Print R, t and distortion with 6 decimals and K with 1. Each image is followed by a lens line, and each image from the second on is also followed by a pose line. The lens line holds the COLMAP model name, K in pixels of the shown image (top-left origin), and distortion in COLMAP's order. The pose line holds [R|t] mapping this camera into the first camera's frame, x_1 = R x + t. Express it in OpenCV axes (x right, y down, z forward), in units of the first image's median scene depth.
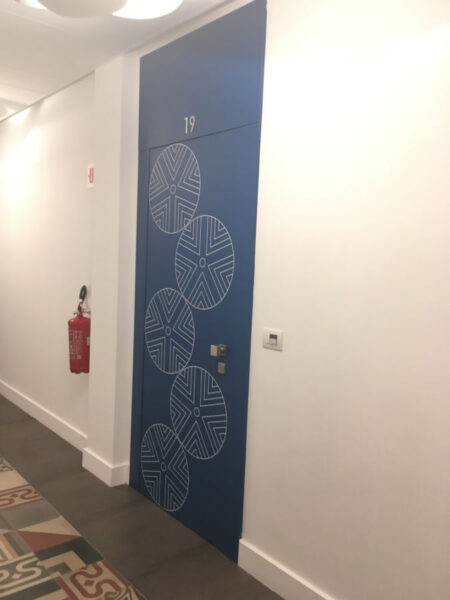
lens RADIAL K [[519.4, 0, 225.0], [0, 519.4, 299.5], [0, 0, 1]] dist [0.059468, -0.047888]
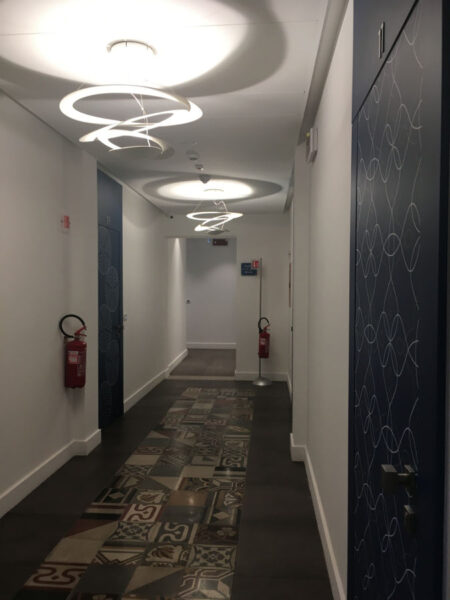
lens RADIAL K [[519.4, 0, 225.2], [0, 519.4, 300.2], [0, 0, 1]] dist [0.059468, -0.047888]
pose [[-0.705241, -0.073790, 0.705117, -1.550090], [0.009329, 0.993517, 0.113302, -0.220854], [-0.708906, 0.086483, -0.699981, 1.821360]]
